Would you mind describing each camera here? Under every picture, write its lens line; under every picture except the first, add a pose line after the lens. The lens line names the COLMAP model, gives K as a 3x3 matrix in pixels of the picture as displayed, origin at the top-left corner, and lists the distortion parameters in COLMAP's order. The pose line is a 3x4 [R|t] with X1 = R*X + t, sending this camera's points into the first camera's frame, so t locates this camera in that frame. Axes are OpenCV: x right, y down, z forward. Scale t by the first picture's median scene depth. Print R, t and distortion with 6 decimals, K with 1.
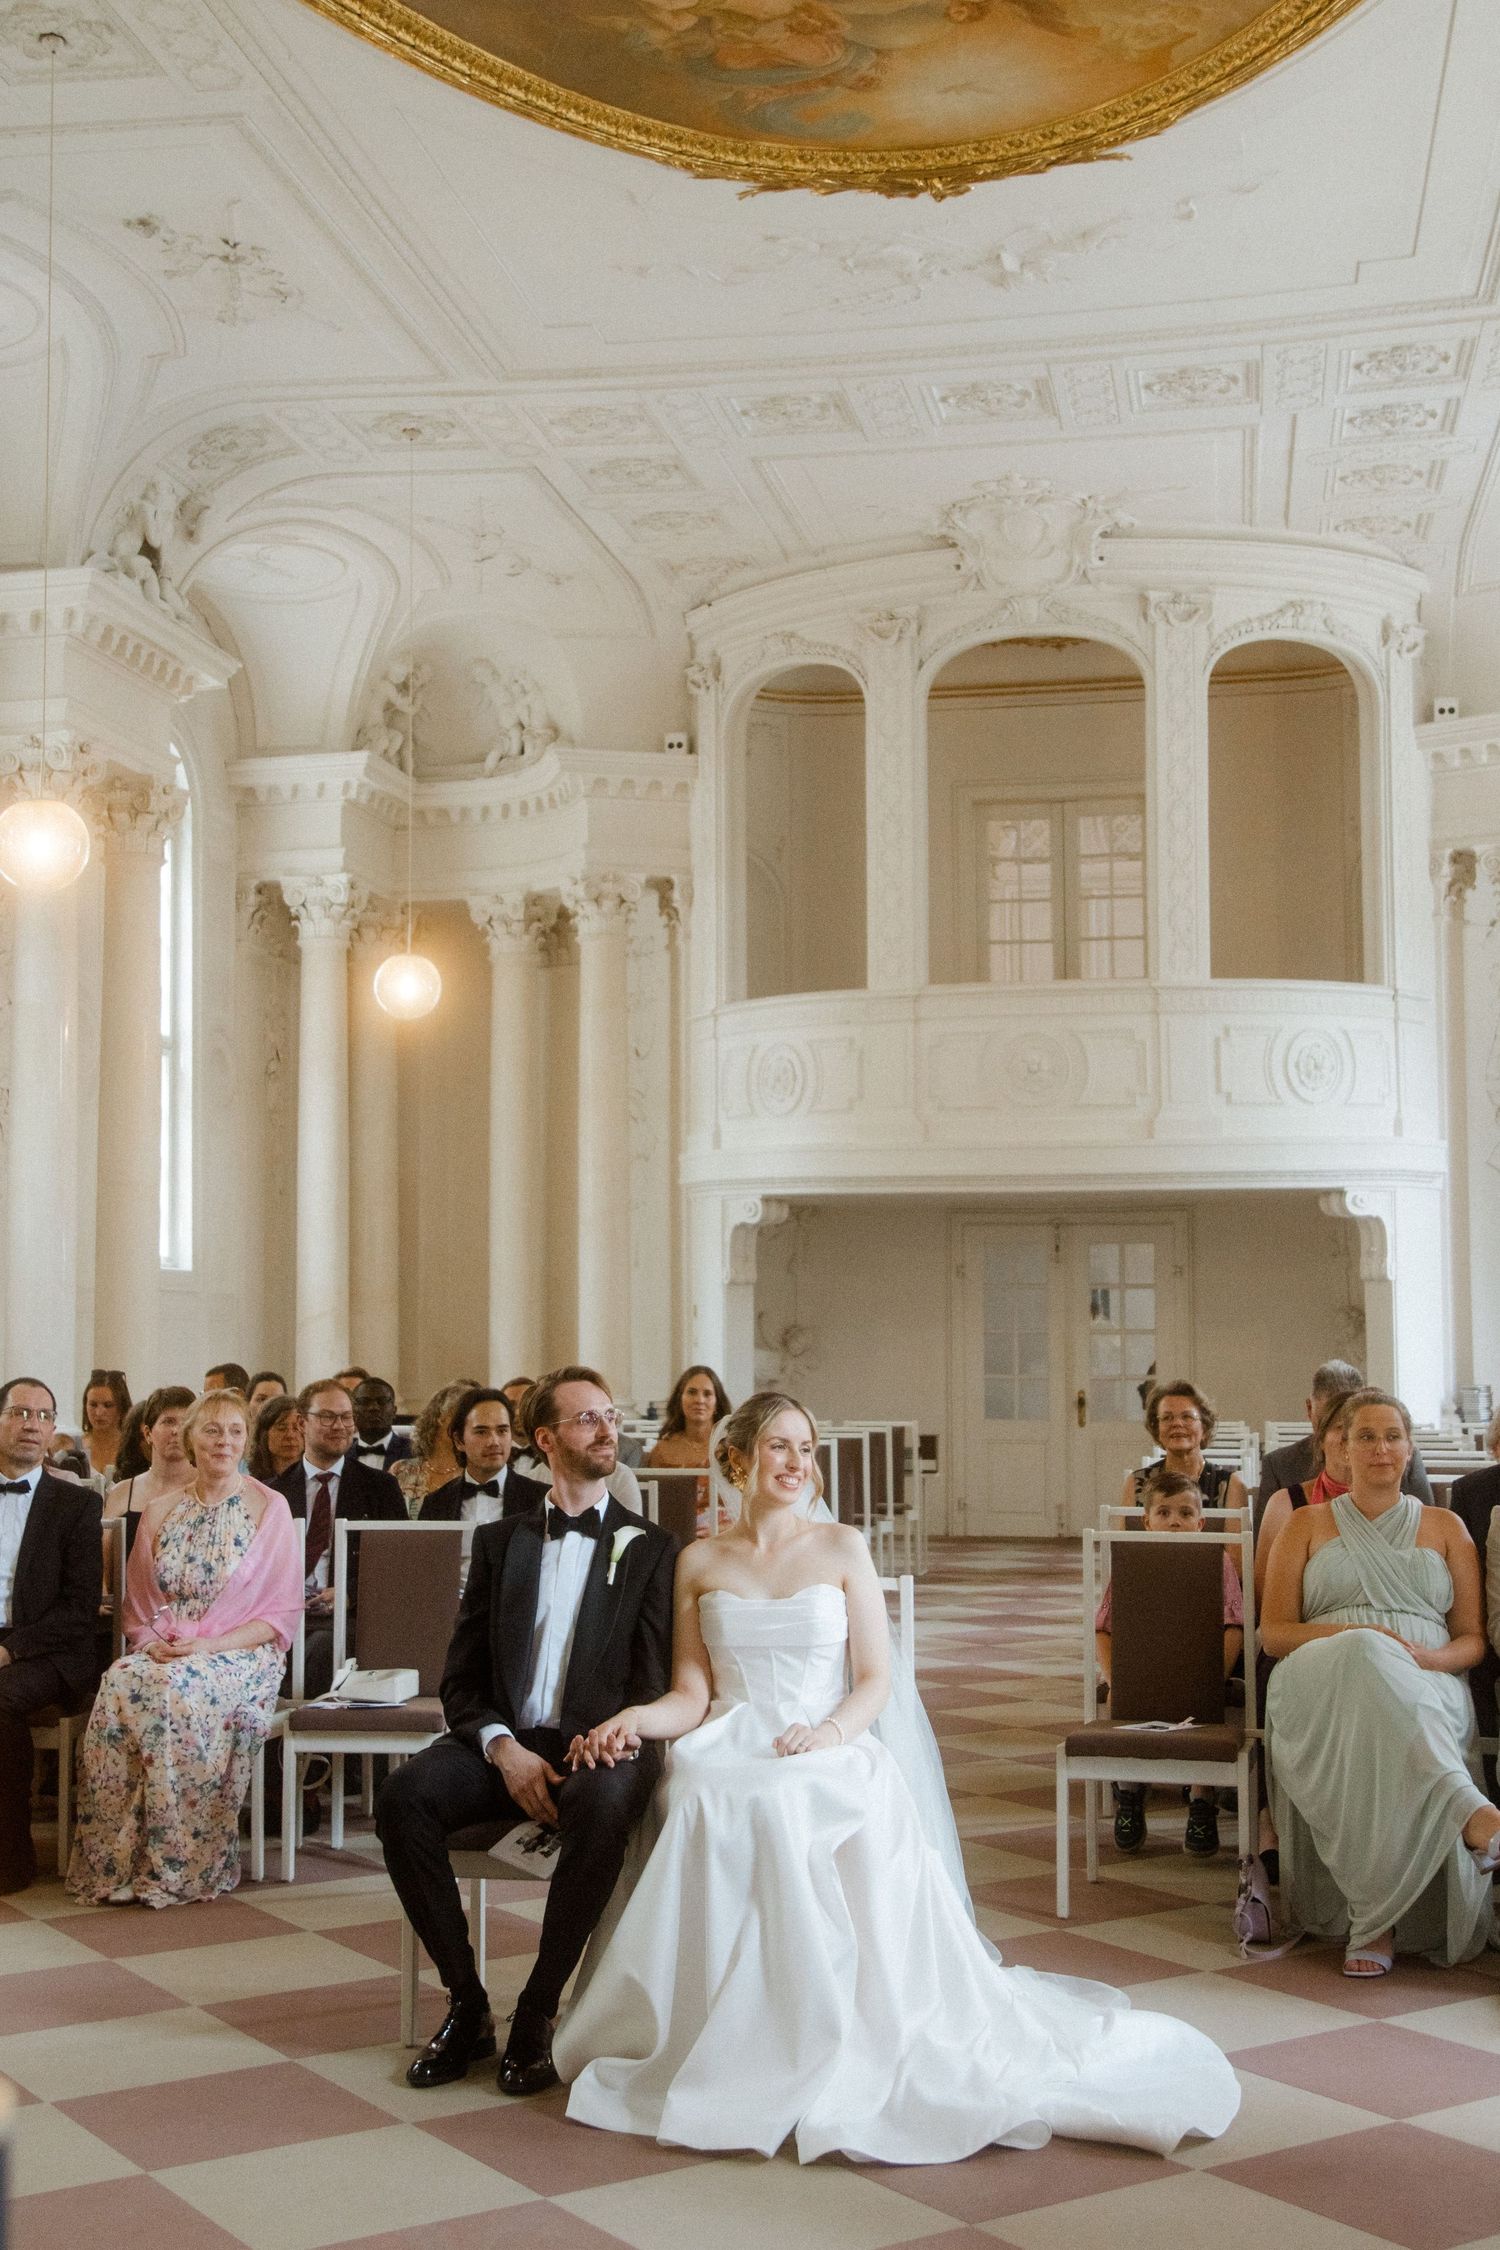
lens RADIAL K [[2507.9, 0, 694.7], [0, 2507.9, 1135.1], [0, 0, 1]] dist [-0.001718, 0.000000]
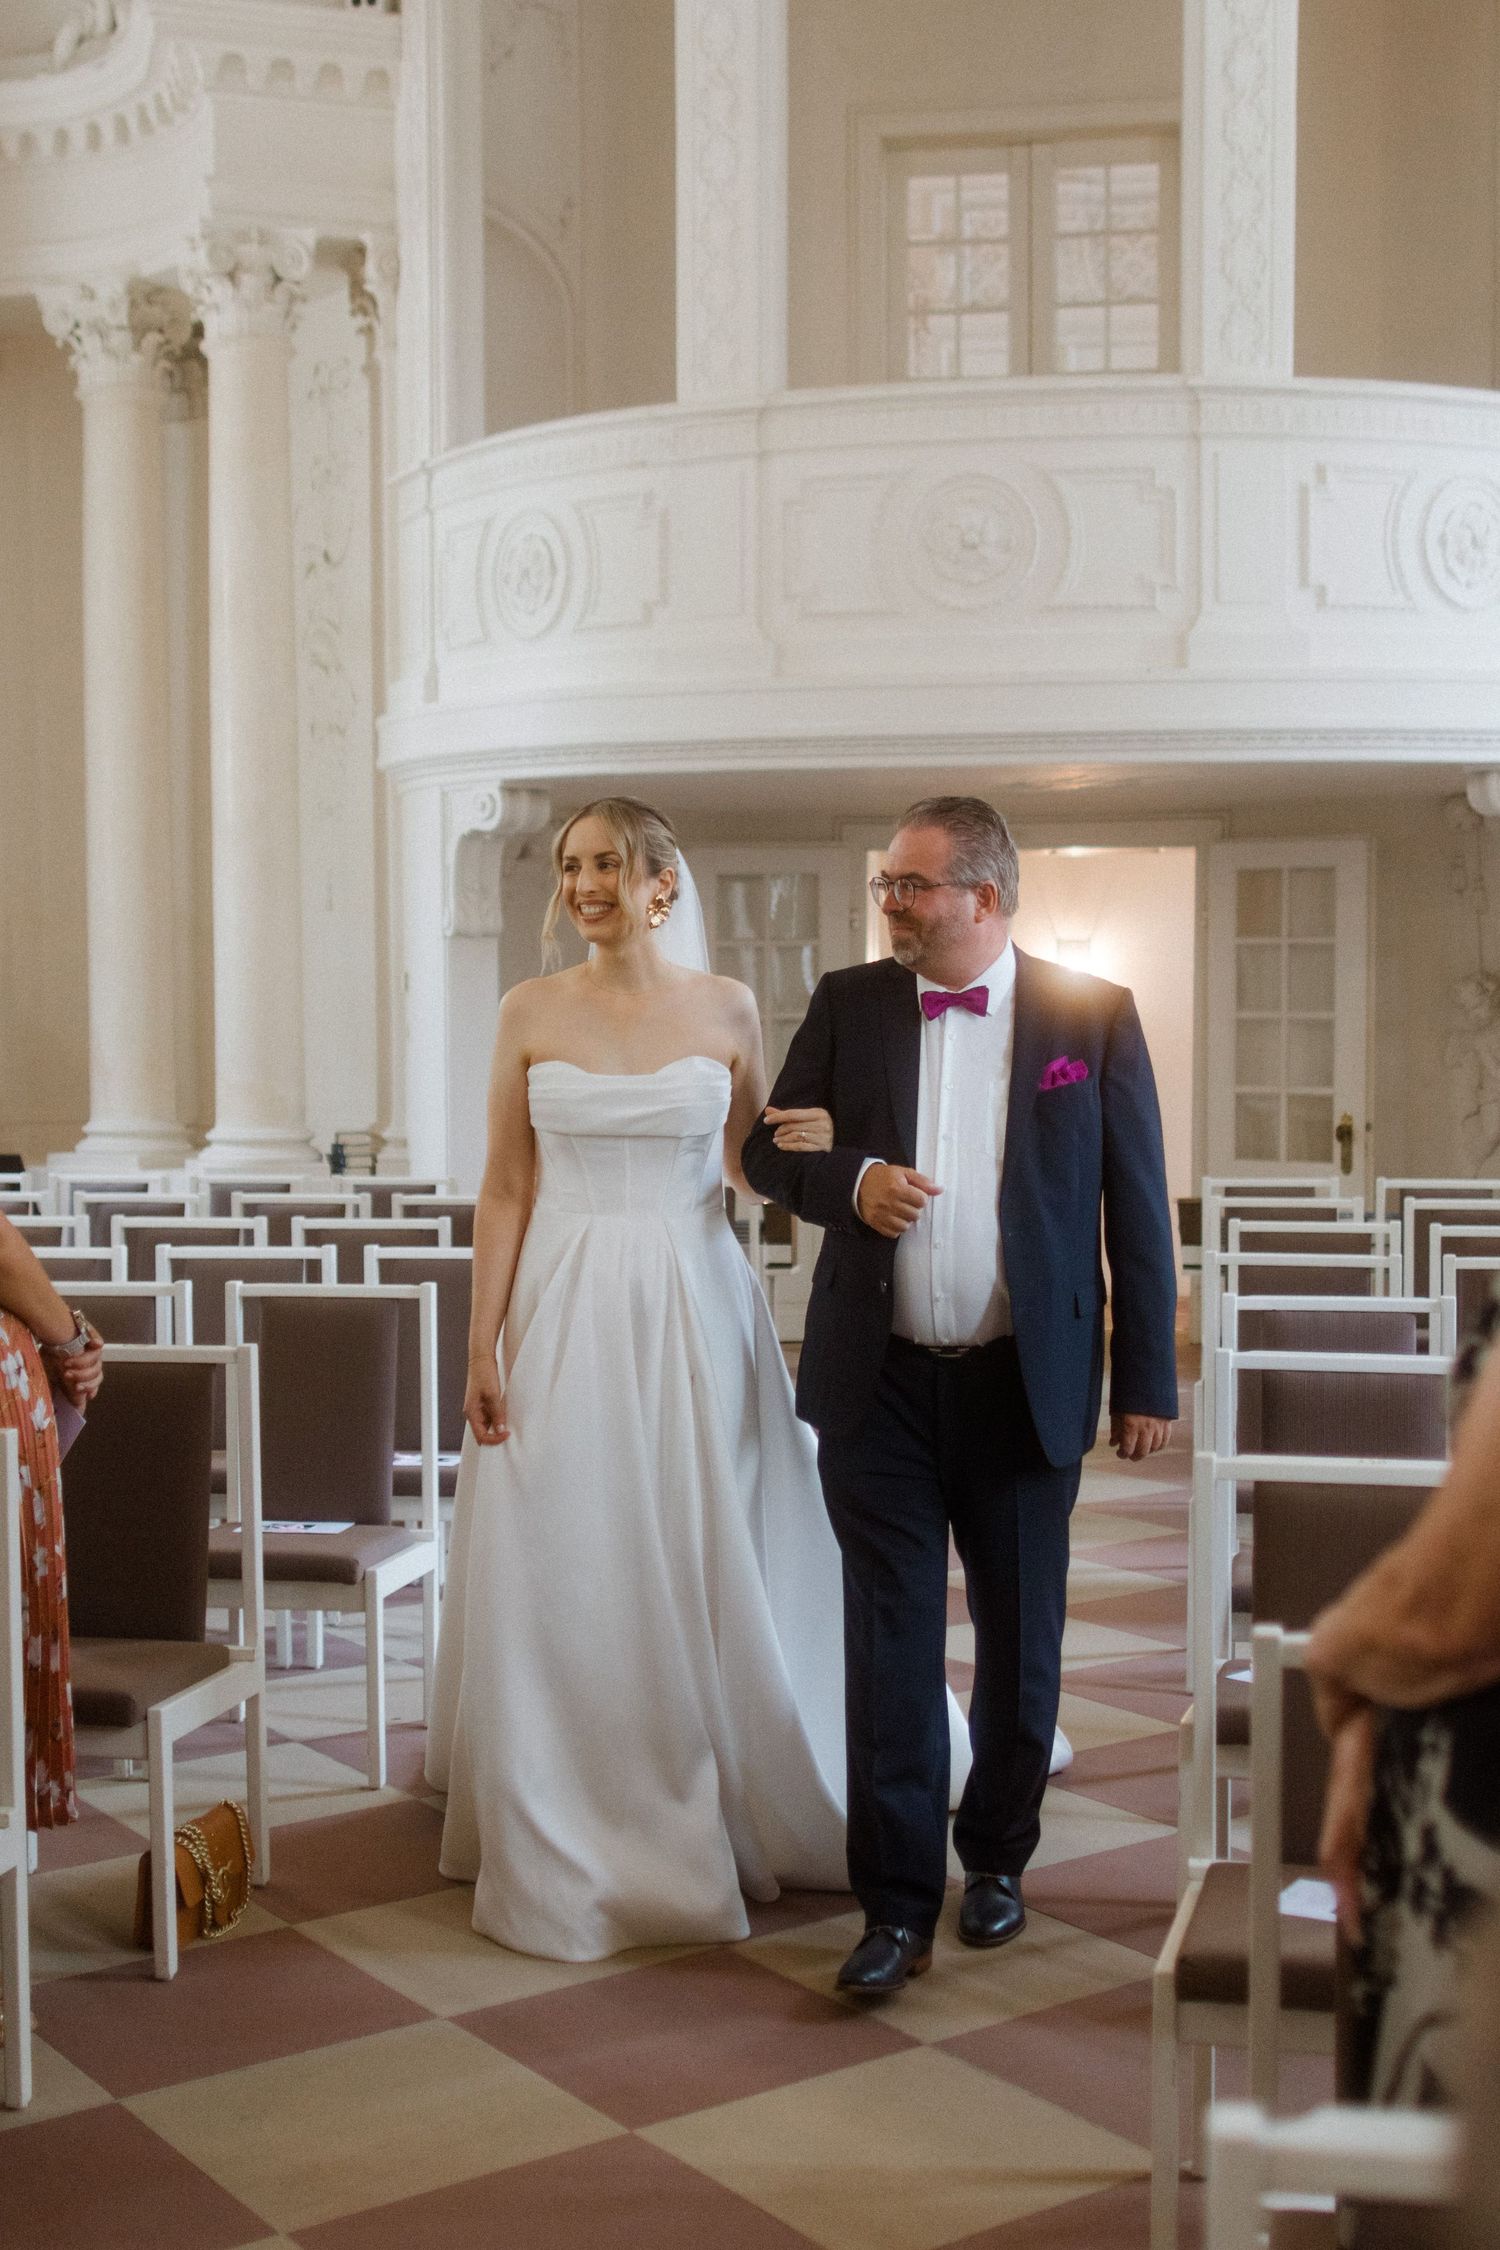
lens RADIAL K [[2727.3, 0, 765.8], [0, 2727.3, 1131.3], [0, 0, 1]] dist [0.000458, 0.000000]
pose [[0.998567, -0.003624, 0.053388, 0.057588], [-0.003004, 0.992333, 0.123556, 0.028347], [-0.053426, -0.123539, 0.990900, 0.393651]]
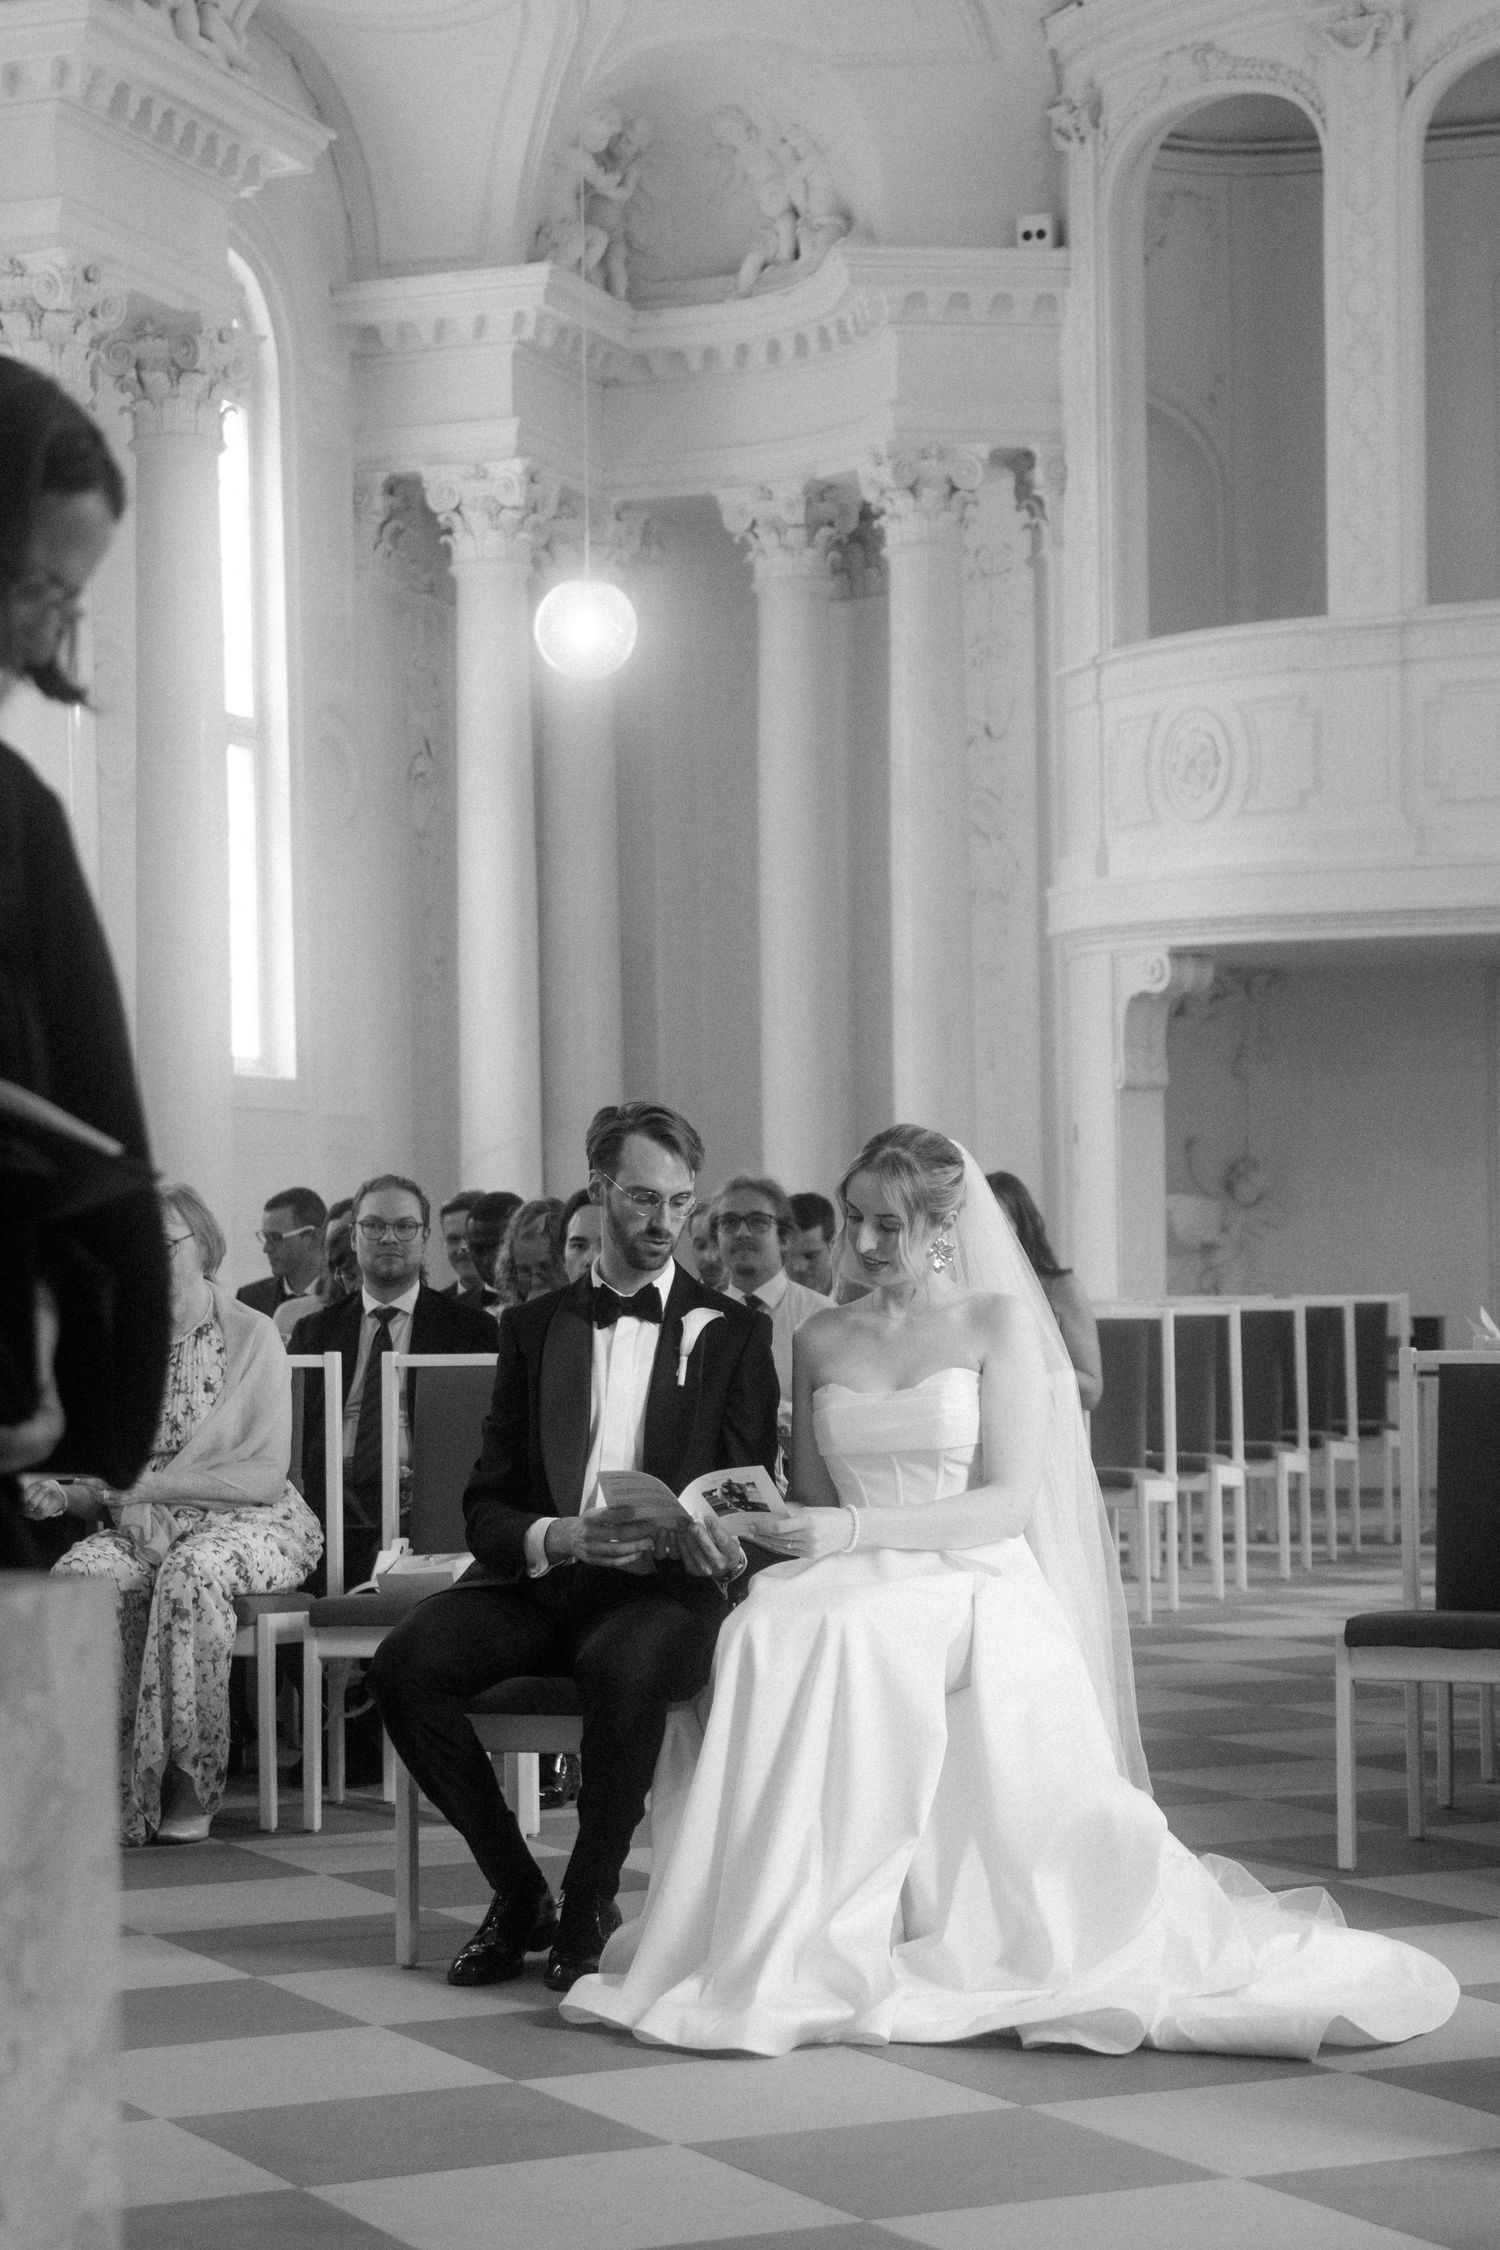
lens RADIAL K [[4238.9, 0, 727.6], [0, 4238.9, 1092.9], [0, 0, 1]] dist [0.135628, 0.000000]
pose [[0.992885, -0.013168, -0.118345, 0.045578], [0.018559, 0.998834, 0.044562, 0.011598], [0.117620, -0.046442, 0.991972, -0.089621]]
